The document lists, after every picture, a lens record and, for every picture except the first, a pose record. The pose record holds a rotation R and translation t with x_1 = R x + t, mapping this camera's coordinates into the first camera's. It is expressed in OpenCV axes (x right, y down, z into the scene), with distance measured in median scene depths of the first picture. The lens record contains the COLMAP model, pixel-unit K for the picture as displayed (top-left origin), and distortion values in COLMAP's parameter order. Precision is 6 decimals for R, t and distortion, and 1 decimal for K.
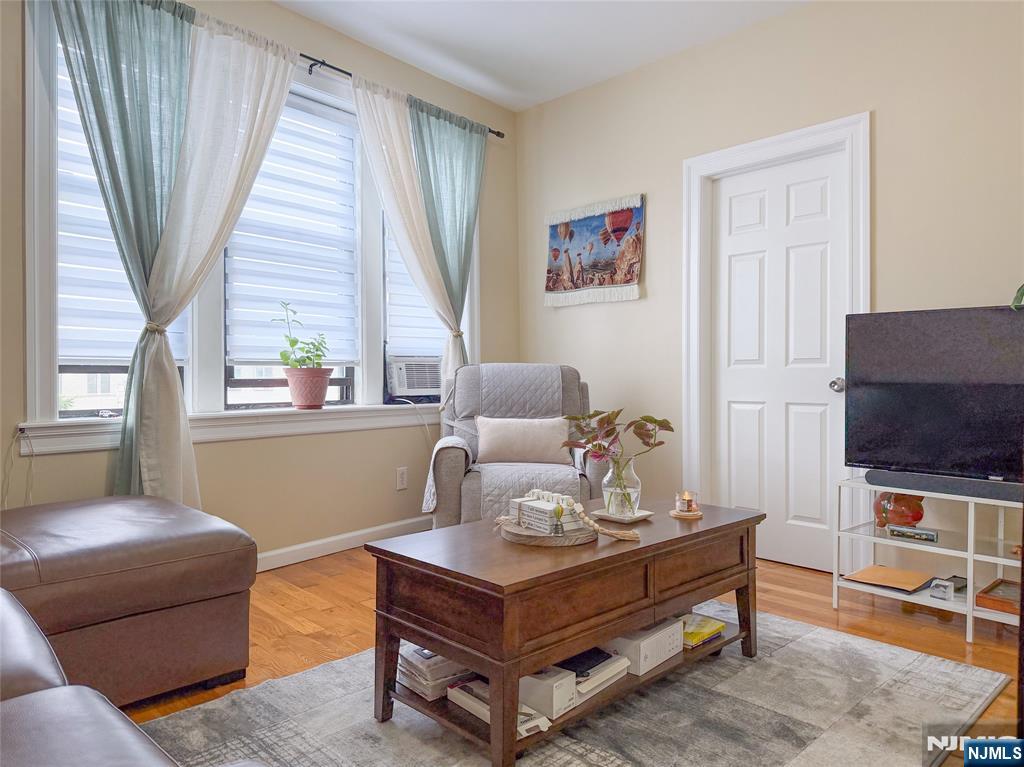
lens RADIAL K [[740.6, 0, 512.0], [0, 740.6, 383.5], [0, 0, 1]] dist [-0.005295, -0.005872]
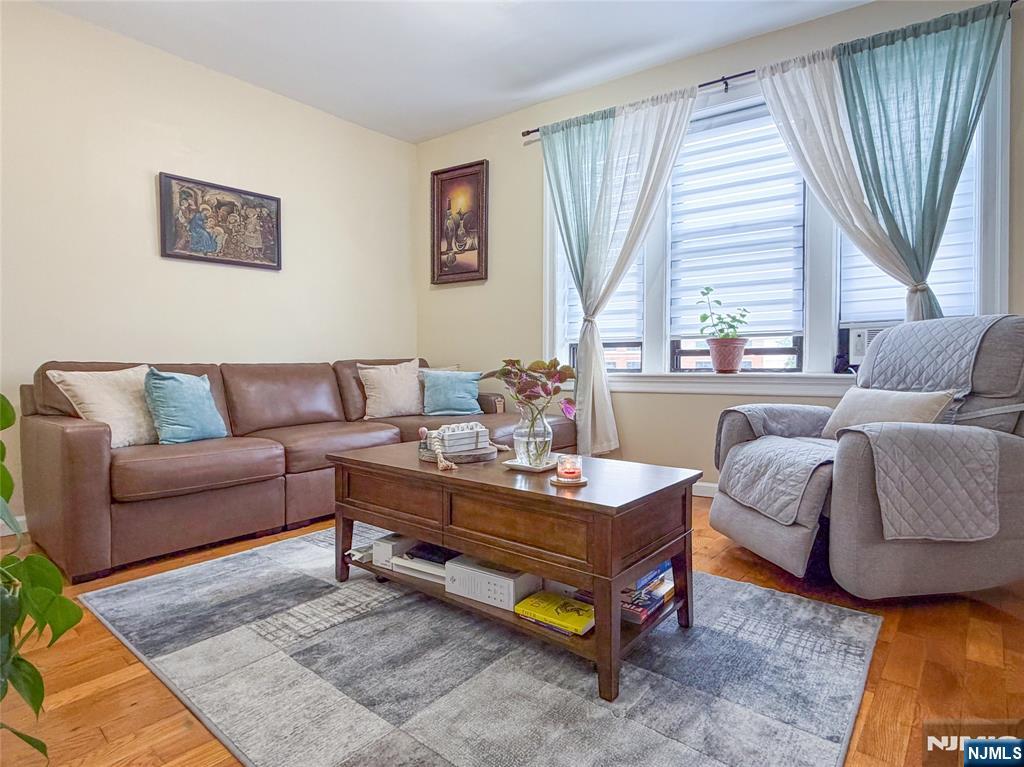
lens RADIAL K [[530.6, 0, 512.0], [0, 530.6, 383.5], [0, 0, 1]] dist [-0.000956, -0.000630]
pose [[0.105209, 0.030784, -0.993974, 0.548227], [-0.010217, 0.999501, 0.029874, 0.028591], [0.994398, 0.007012, 0.105471, 0.563841]]
